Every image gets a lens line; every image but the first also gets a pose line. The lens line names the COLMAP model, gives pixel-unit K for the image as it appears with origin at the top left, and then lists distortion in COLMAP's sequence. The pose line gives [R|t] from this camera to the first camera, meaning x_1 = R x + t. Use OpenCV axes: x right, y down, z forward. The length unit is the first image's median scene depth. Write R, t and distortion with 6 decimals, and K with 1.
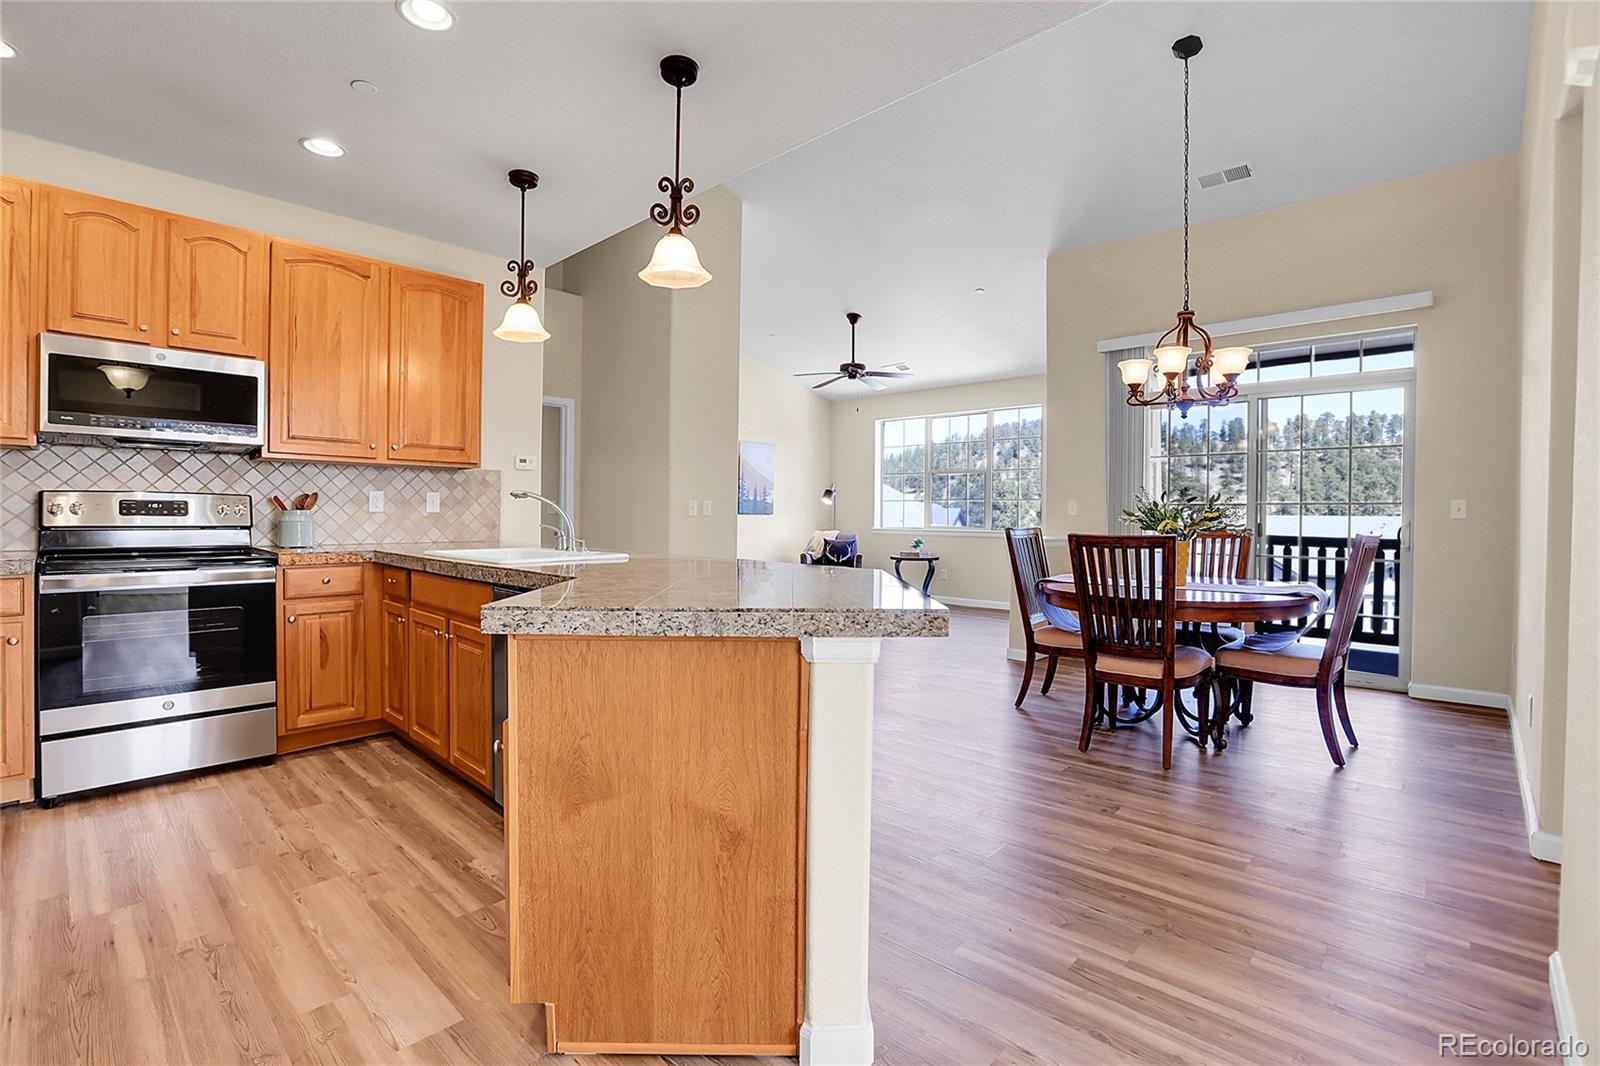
lens RADIAL K [[727.6, 0, 799.0], [0, 727.6, 529.5], [0, 0, 1]] dist [-0.032416, 0.011629]
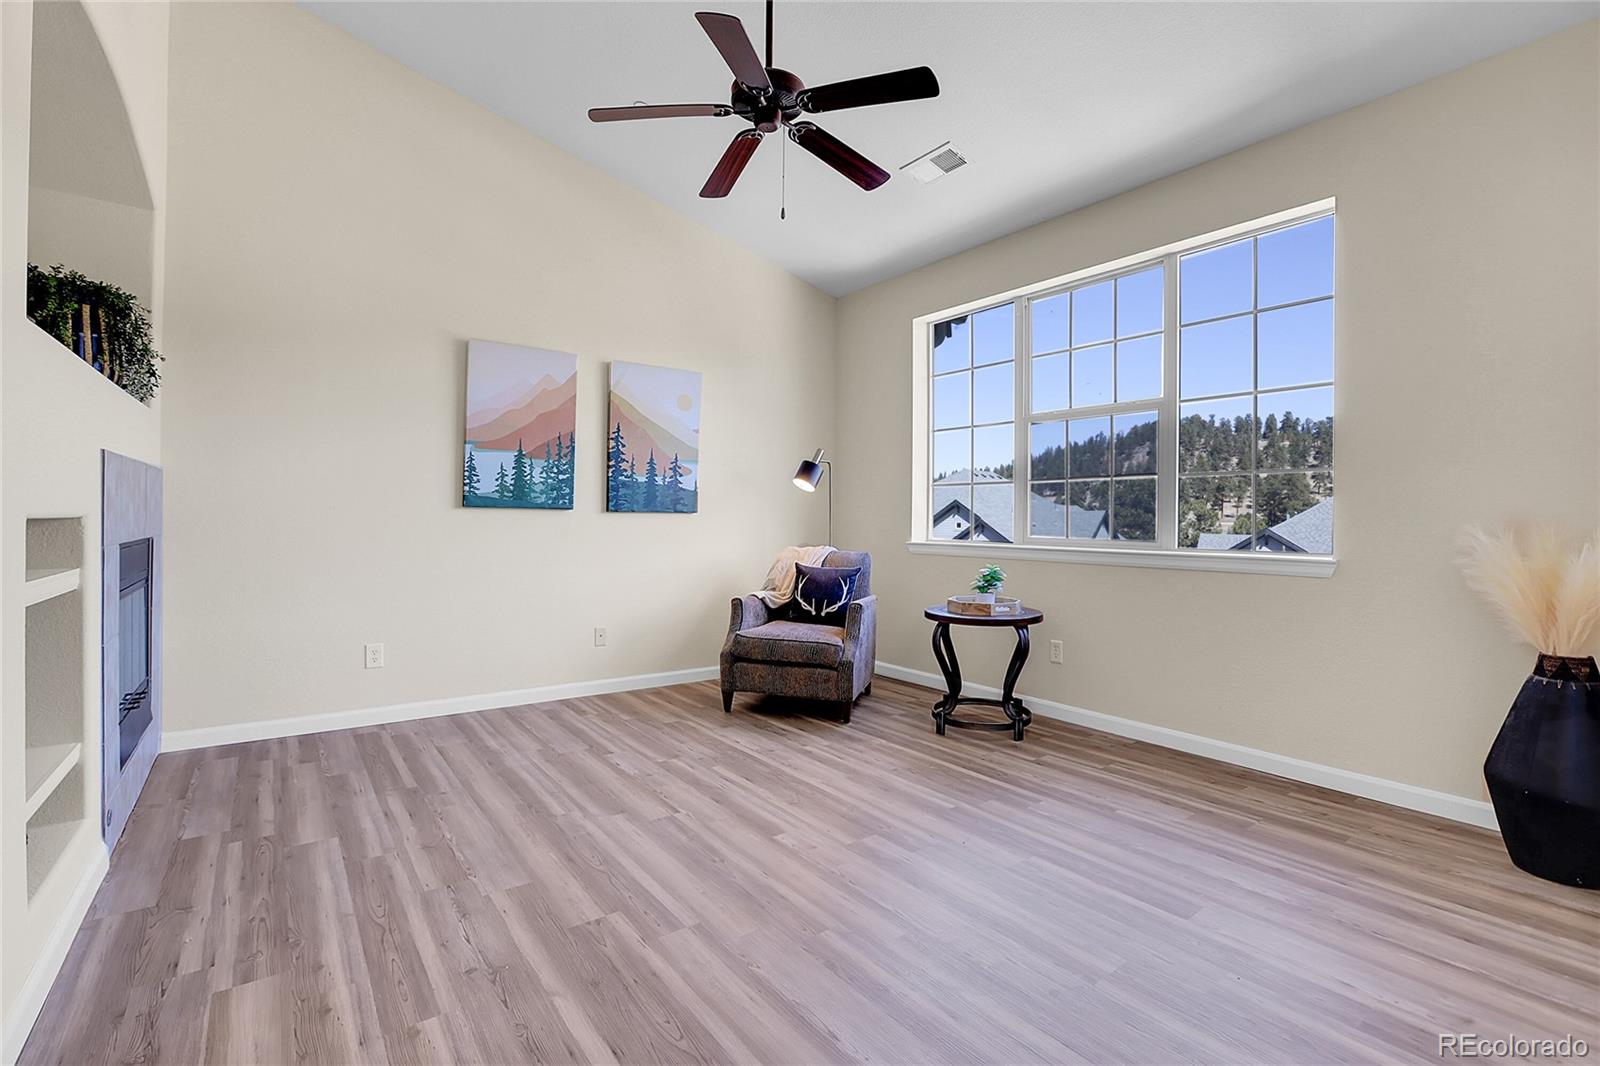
lens RADIAL K [[727.6, 0, 806.8], [0, 727.6, 520.2], [0, 0, 1]] dist [-0.032416, 0.011629]
pose [[0.985019, 0.001901, -0.172435, 0.337797], [-0.004978, 0.999836, -0.017413, -0.021570], [0.172373, 0.018011, 0.984867, 1.466689]]
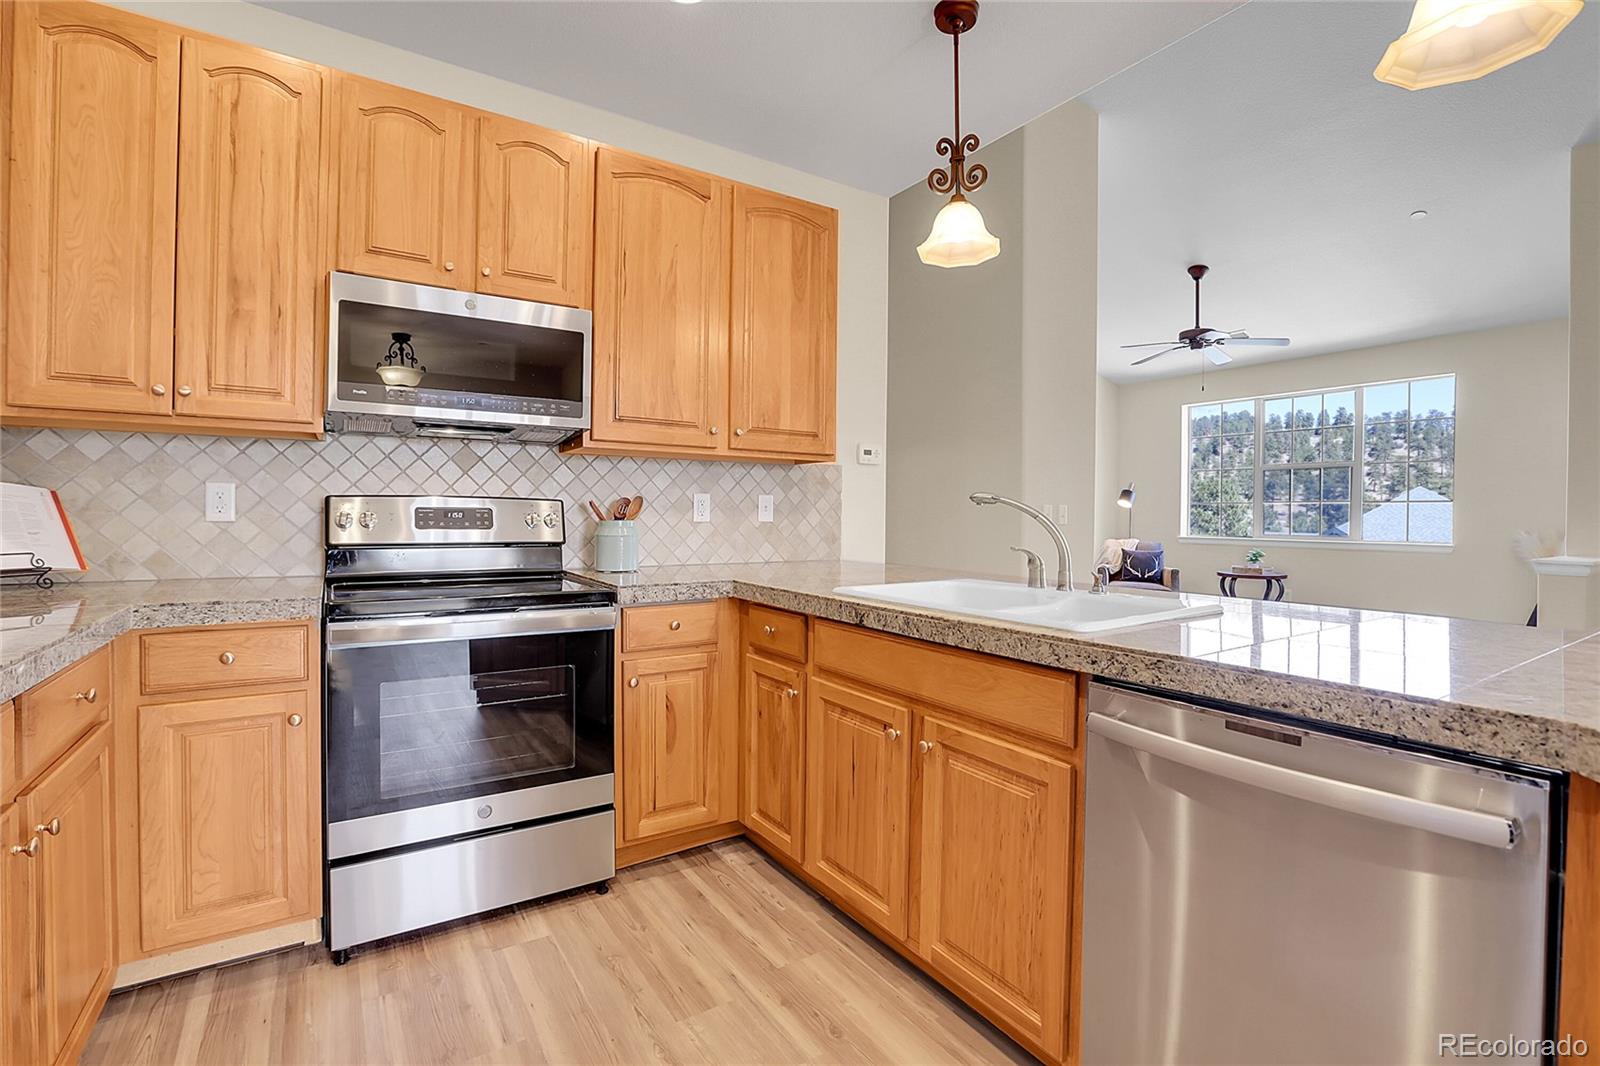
lens RADIAL K [[727.6, 0, 808.3], [0, 727.6, 531.4], [0, 0, 1]] dist [-0.032416, 0.011629]
pose [[0.976030, 0.004769, -0.217582, -0.368237], [-0.004679, 0.999989, 0.000926, -0.018278], [0.217584, 0.000115, 0.976042, 0.337068]]
